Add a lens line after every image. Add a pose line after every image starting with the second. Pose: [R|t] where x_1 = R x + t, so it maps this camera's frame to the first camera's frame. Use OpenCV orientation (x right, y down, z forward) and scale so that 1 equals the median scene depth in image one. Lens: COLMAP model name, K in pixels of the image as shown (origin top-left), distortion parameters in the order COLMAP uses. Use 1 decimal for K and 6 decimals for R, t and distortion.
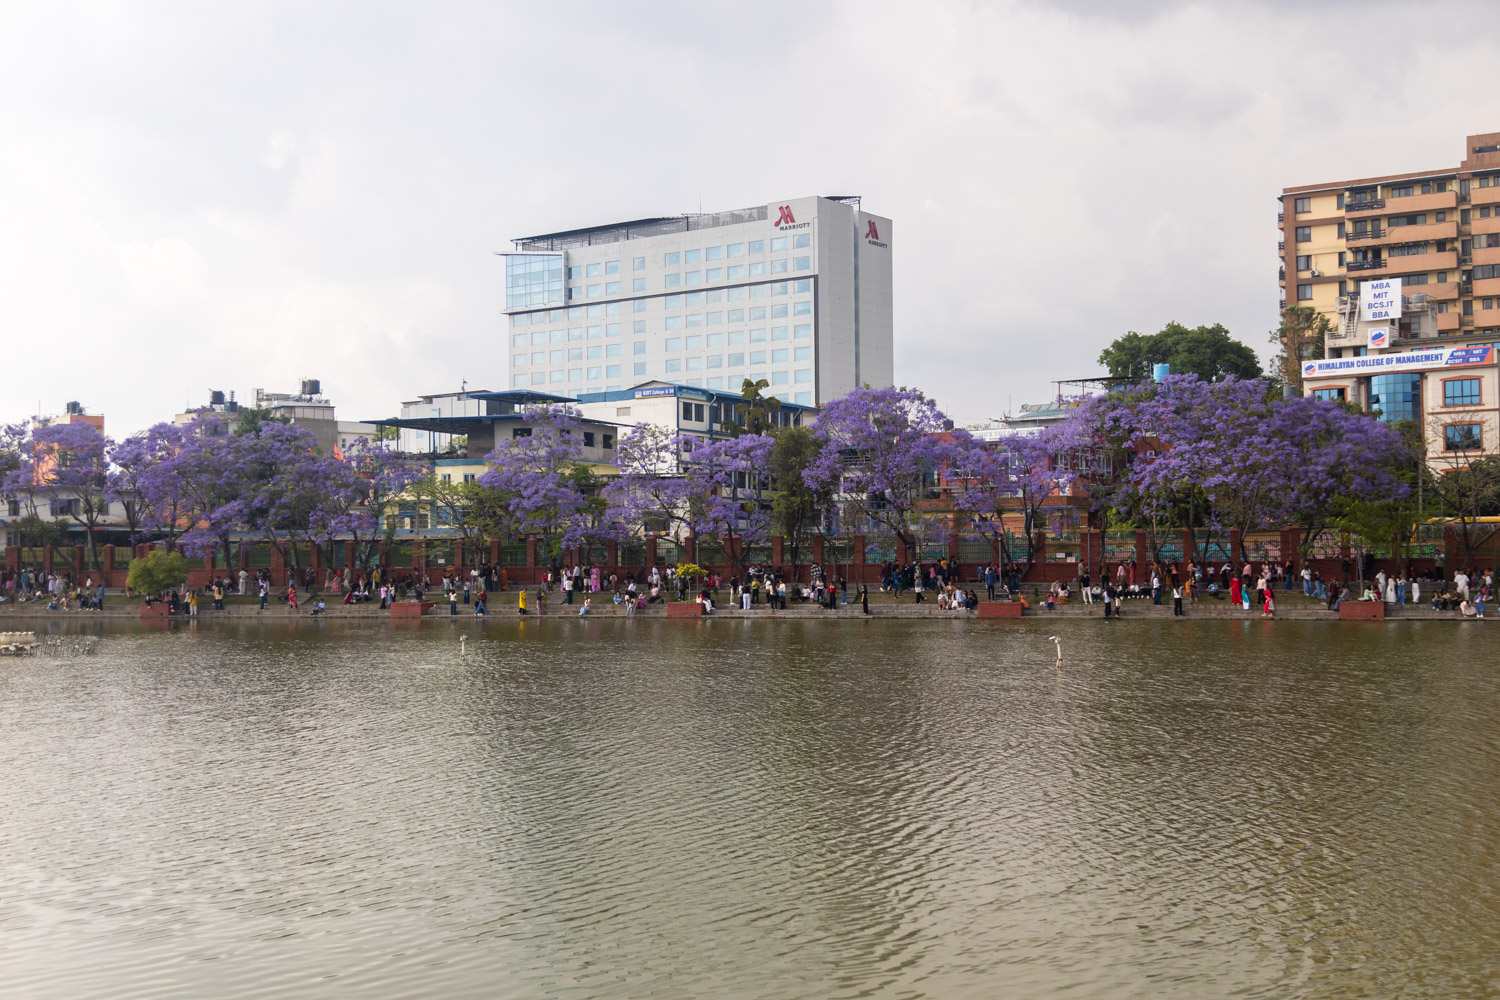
lens RADIAL K [[1518.8, 0, 750.0], [0, 1518.8, 500.0], [0, 0, 1]] dist [0.019508, 0.006196]
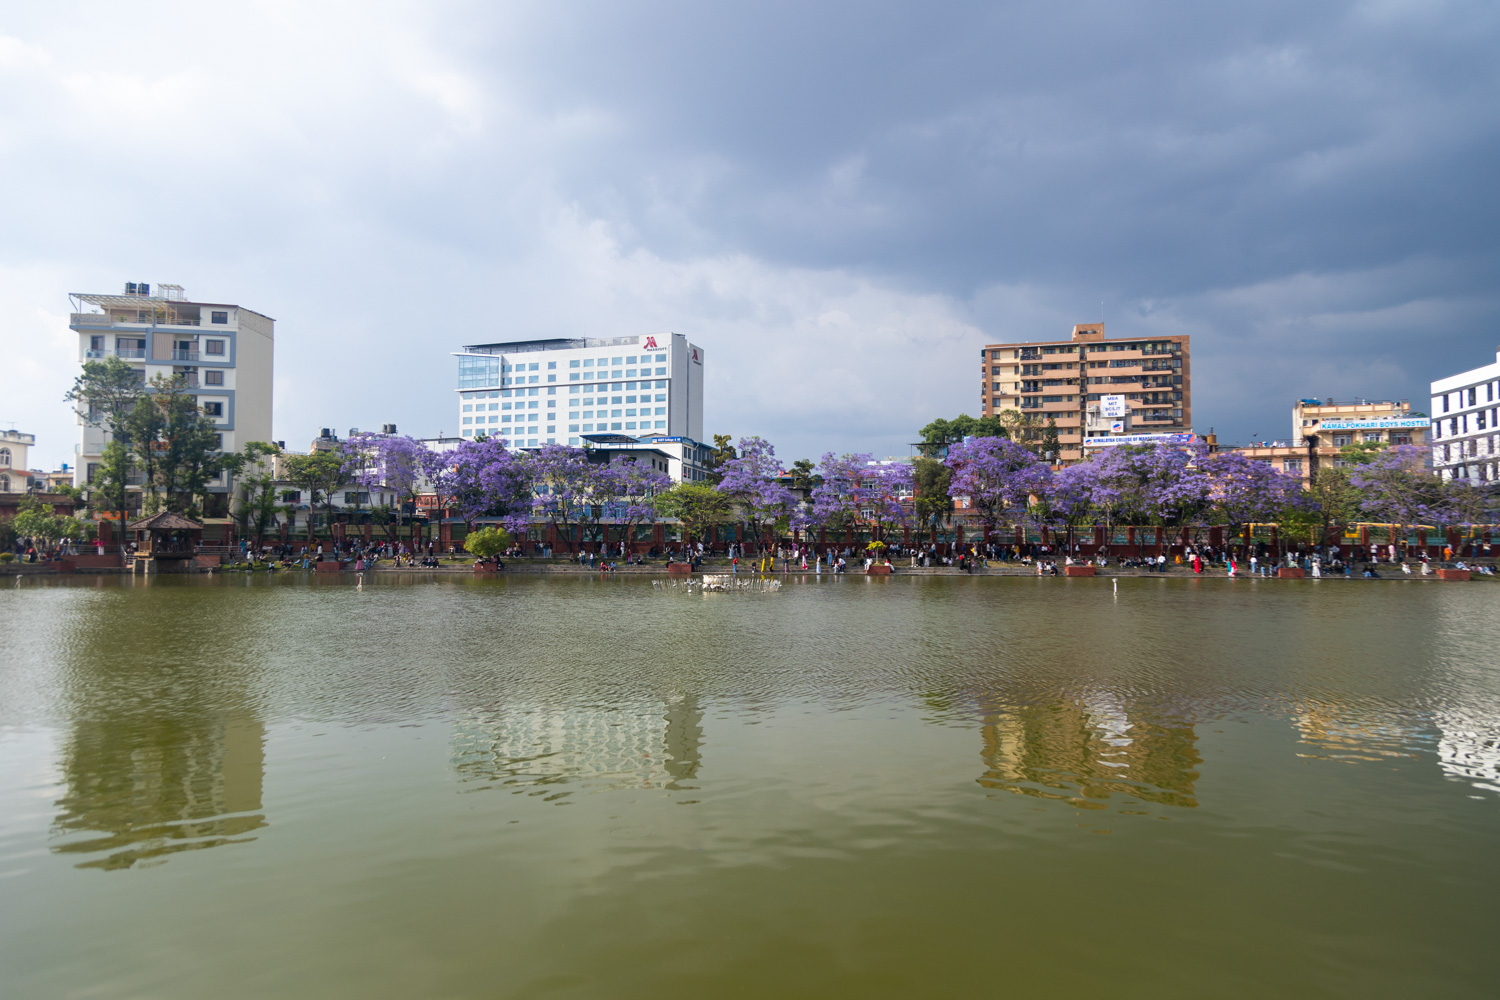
lens RADIAL K [[873.2, 0, 750.0], [0, 873.2, 500.0], [0, 0, 1]] dist [-0.006334, 0.000011]
pose [[0.969776, 0.028917, 0.242278, -0.172878], [-0.024508, 0.999475, -0.021192, 0.009313], [-0.242763, 0.014614, 0.969976, 0.061656]]
